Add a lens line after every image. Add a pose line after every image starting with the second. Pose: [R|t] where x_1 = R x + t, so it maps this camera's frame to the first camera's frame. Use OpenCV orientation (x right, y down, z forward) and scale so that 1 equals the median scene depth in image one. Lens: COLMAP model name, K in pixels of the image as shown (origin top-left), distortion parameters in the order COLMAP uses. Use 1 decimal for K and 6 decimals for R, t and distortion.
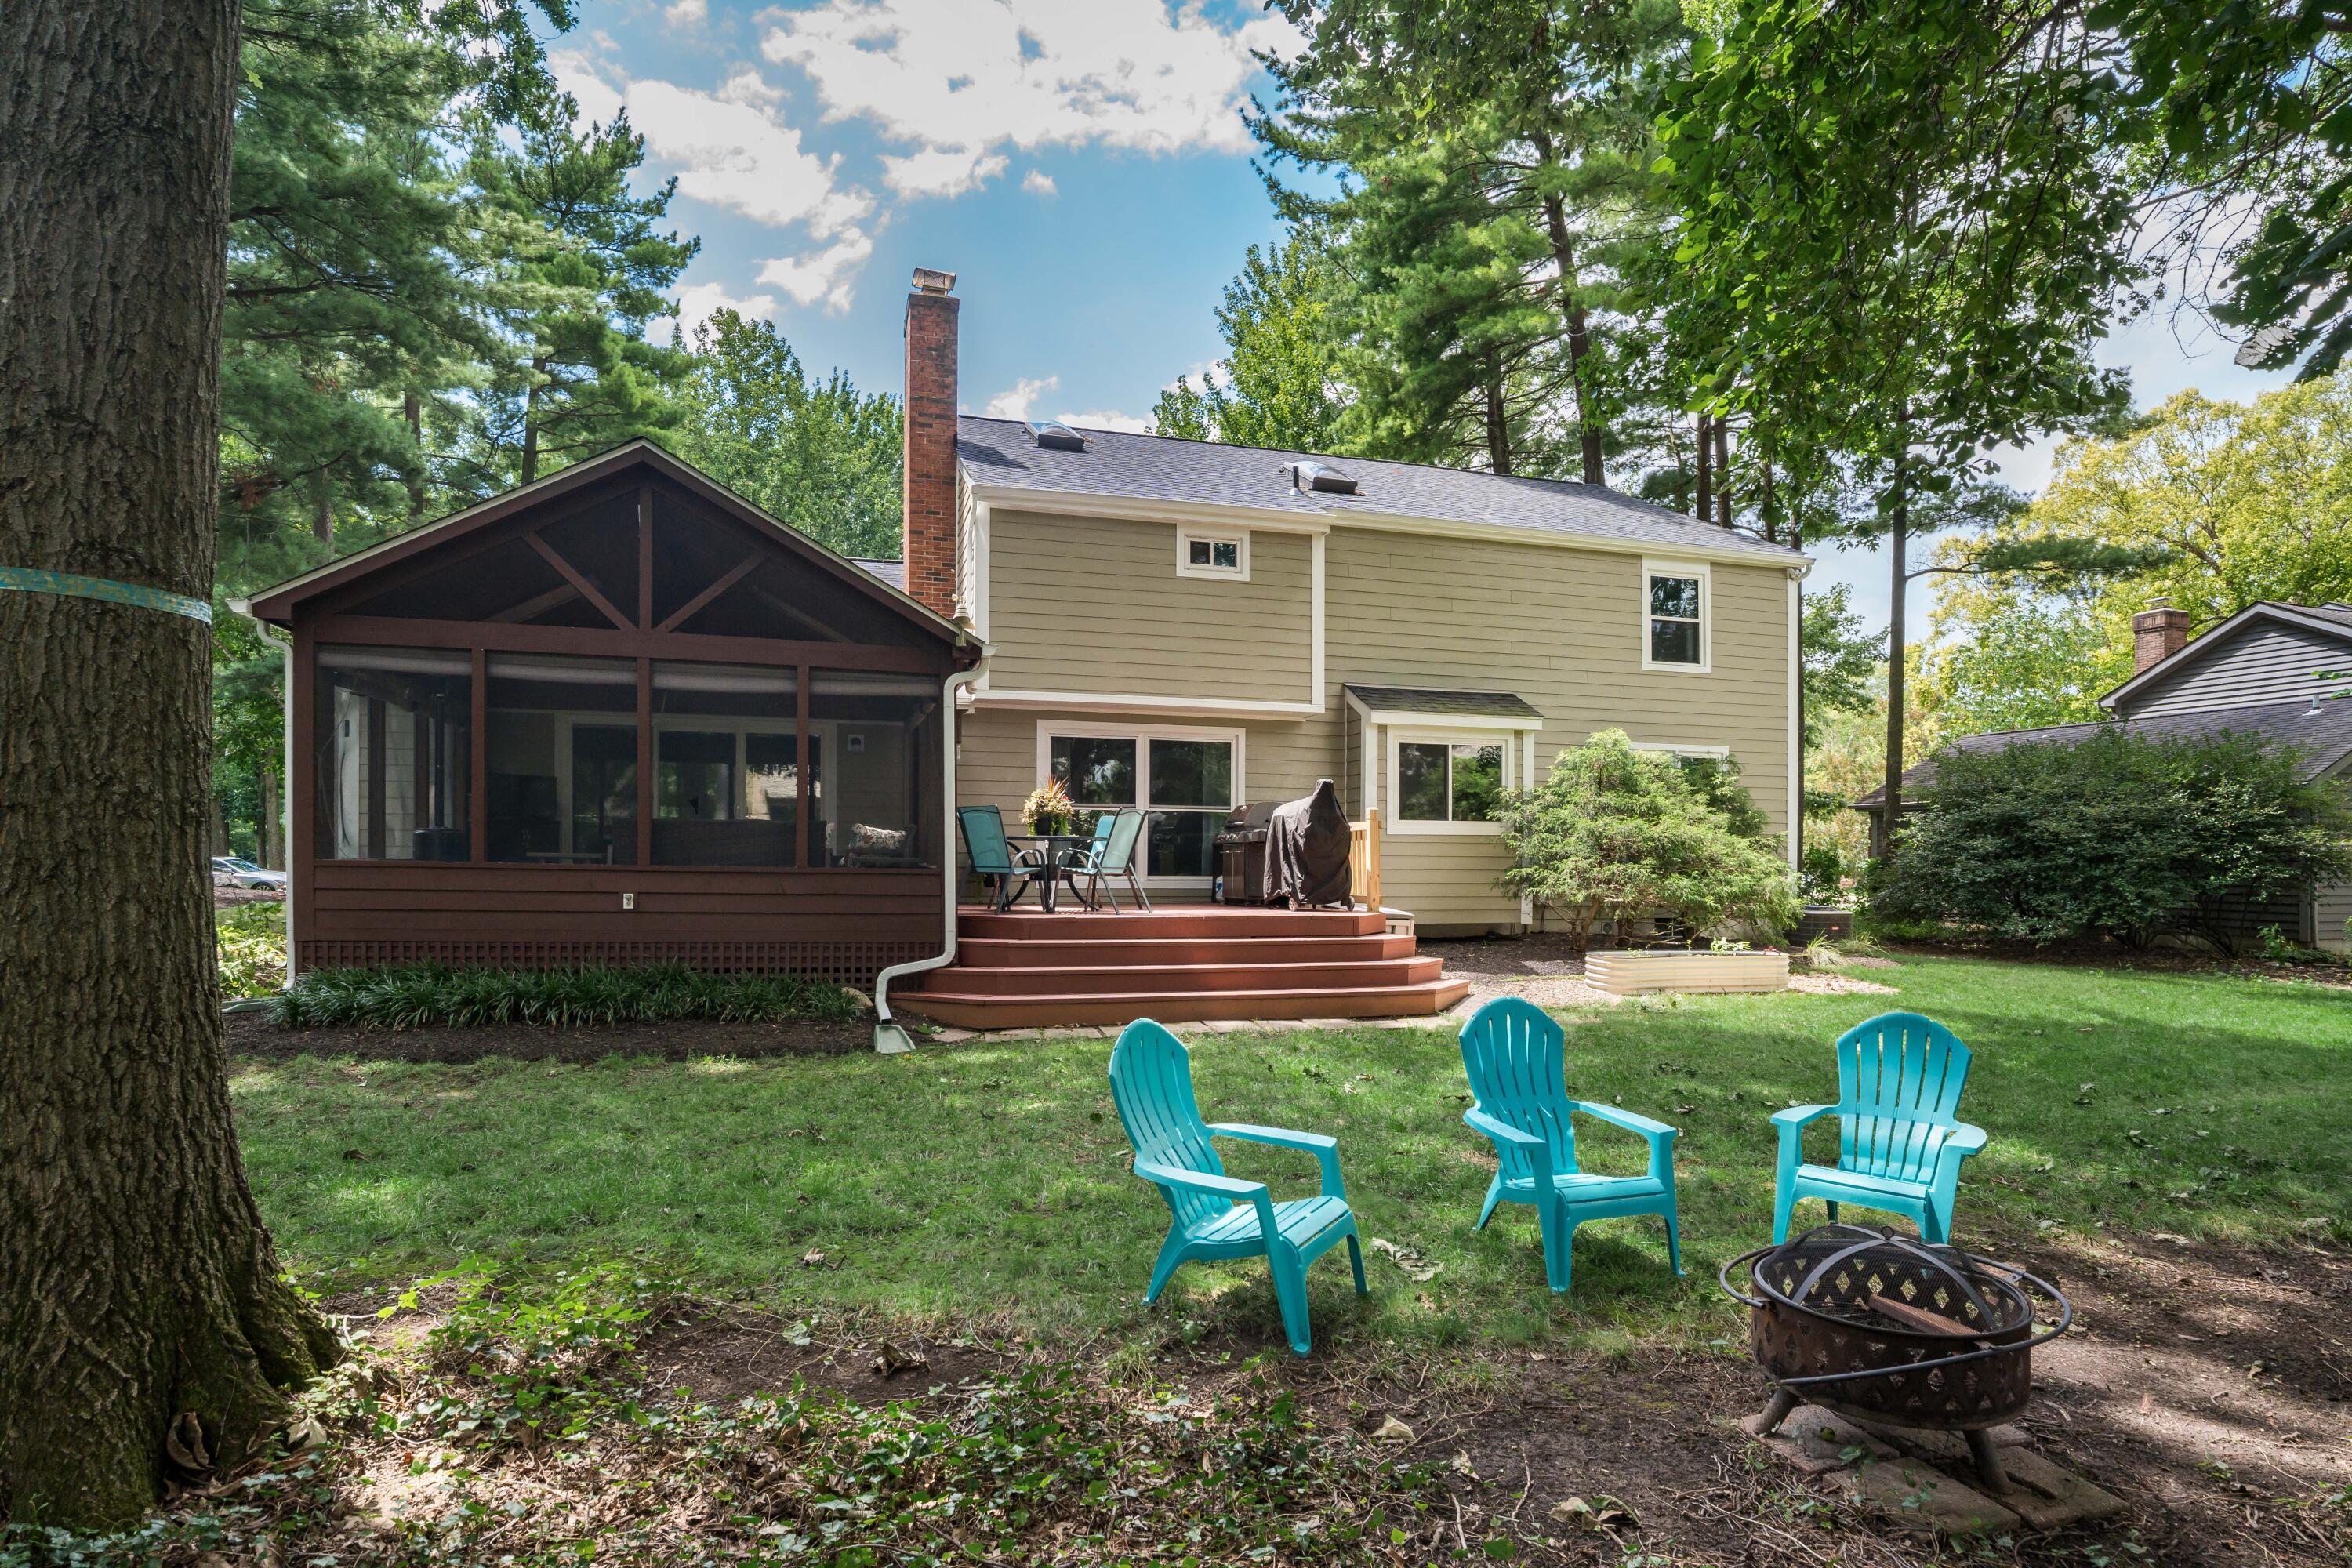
lens RADIAL K [[1133.0, 0, 1175.3], [0, 1133.0, 859.9], [0, 0, 1]] dist [-0.000559, -0.000038]
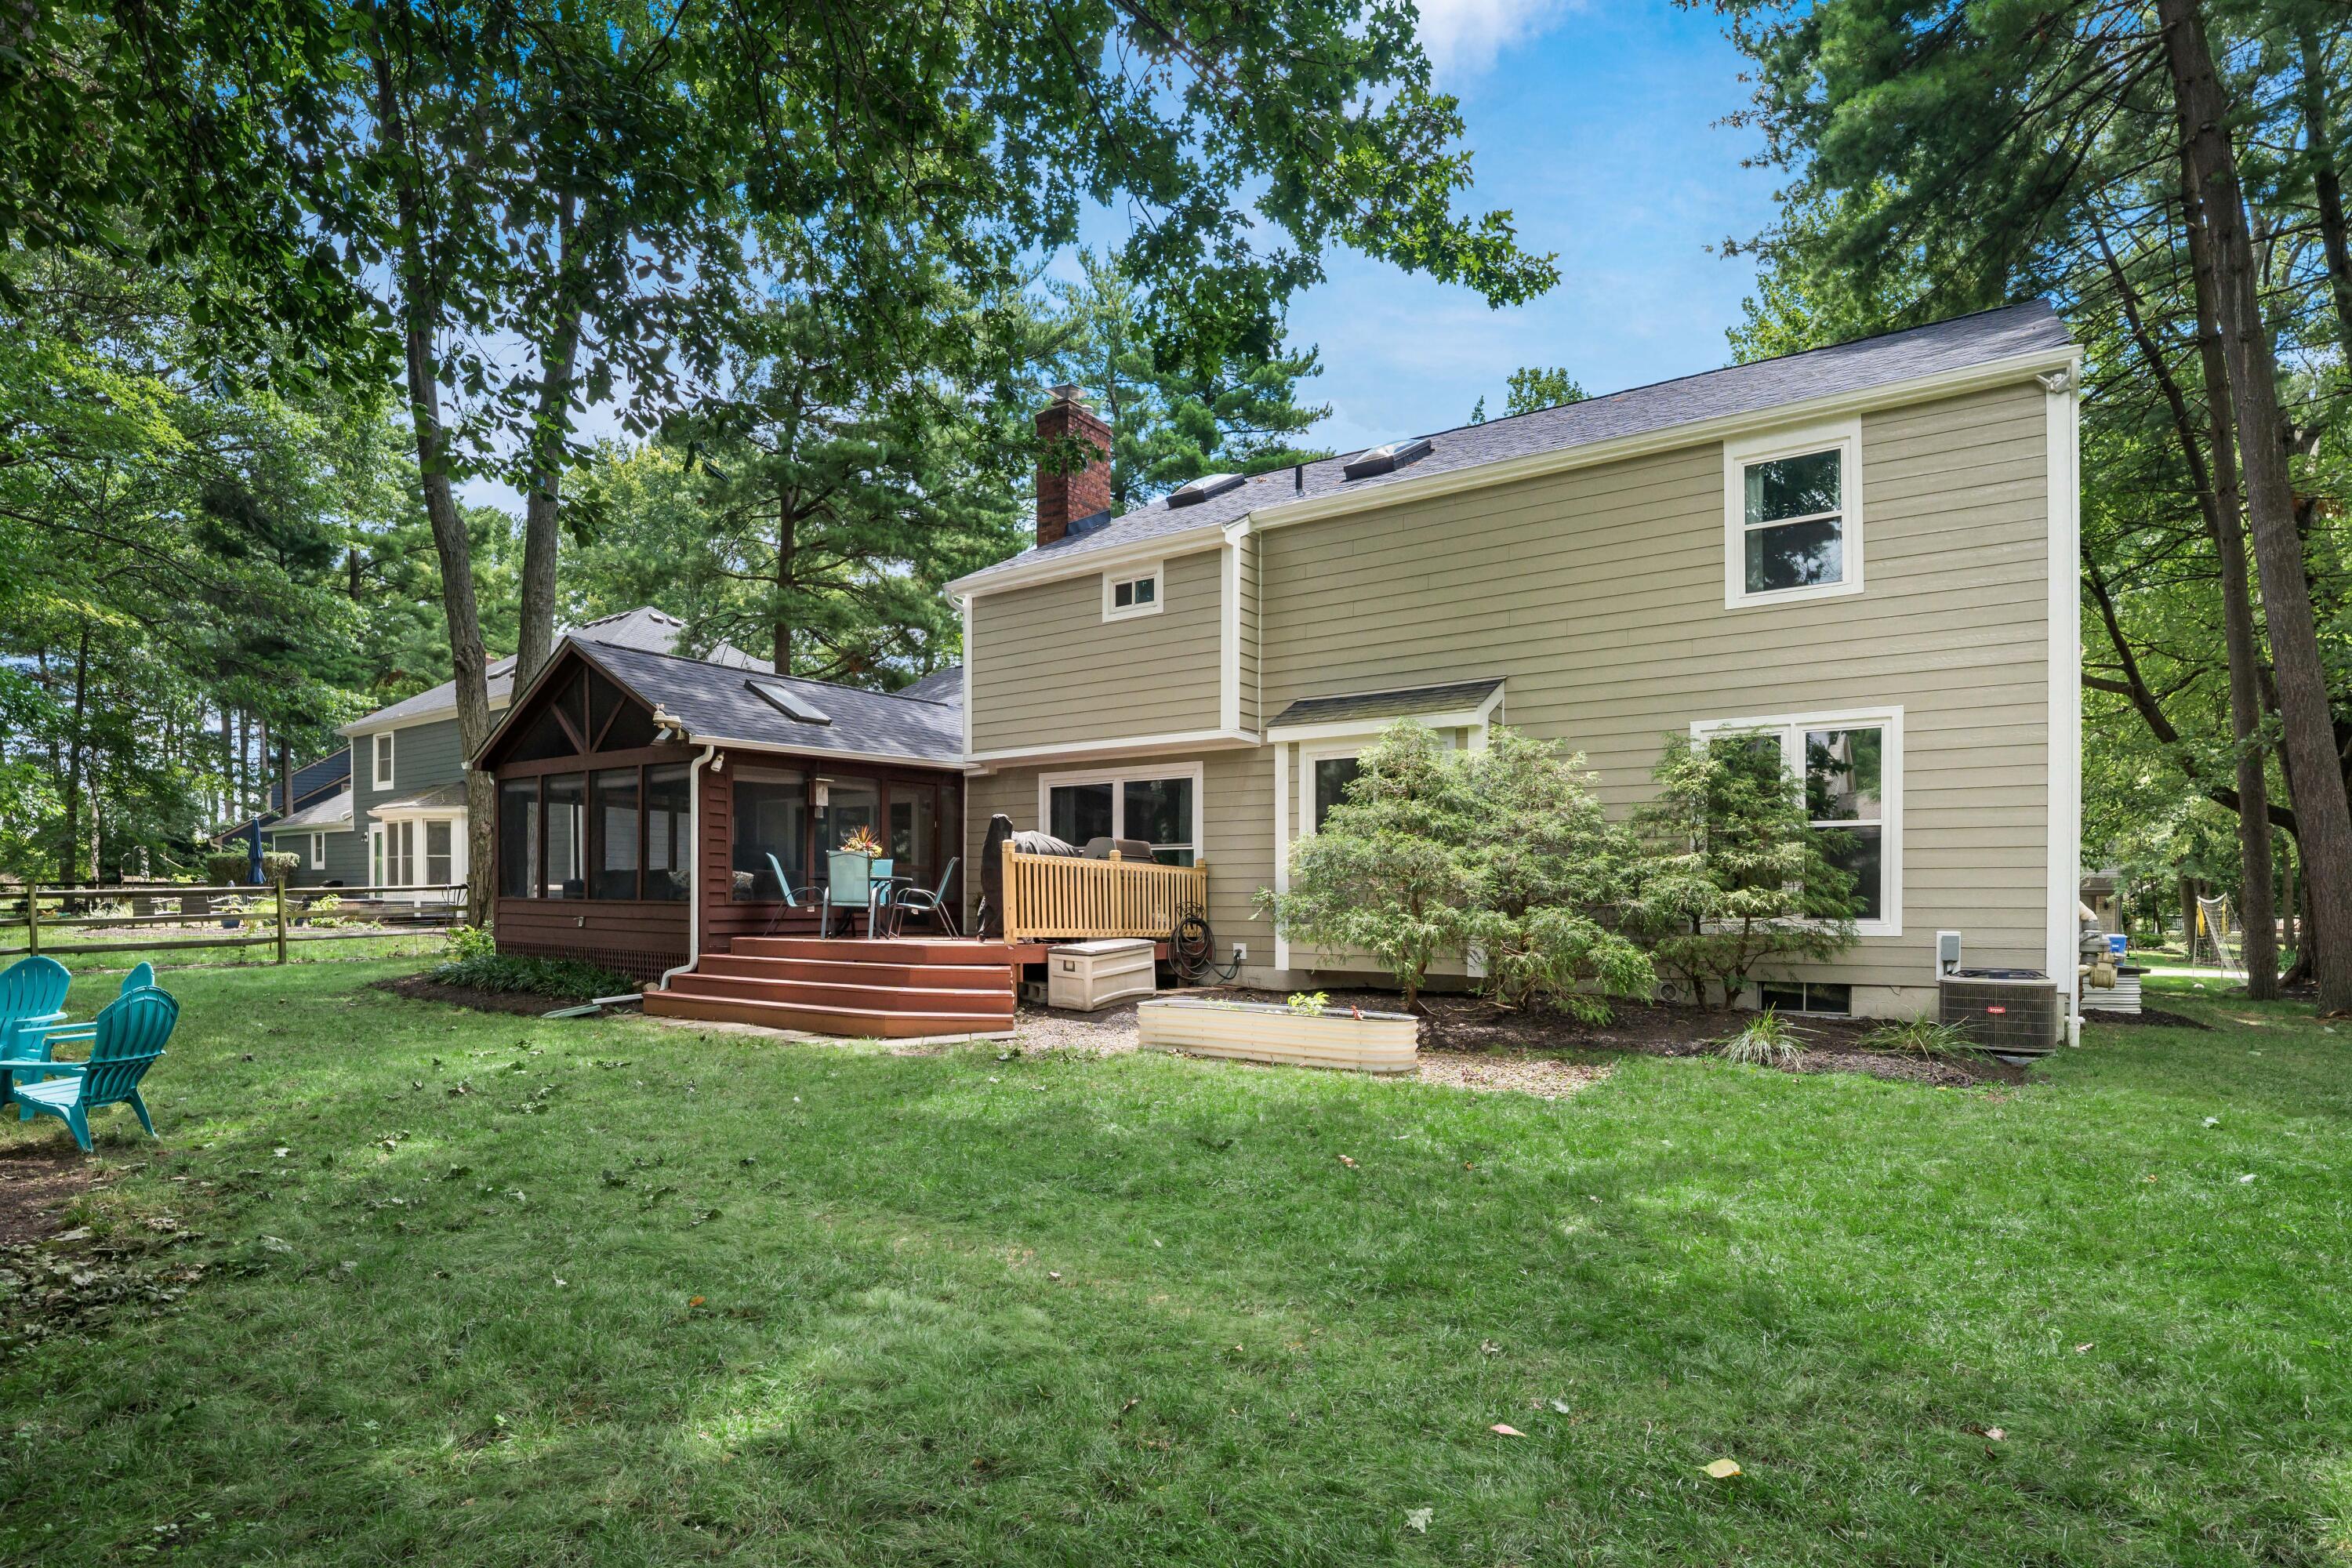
lens RADIAL K [[1164.6, 0, 1175.2], [0, 1164.6, 912.1], [0, 0, 1]] dist [0.000205, -0.000043]
pose [[0.653147, -0.001464, -0.757230, 0.812830], [-0.001963, 0.999992, -0.003625, 0.015901], [0.757229, 0.003854, 0.653138, 0.343903]]
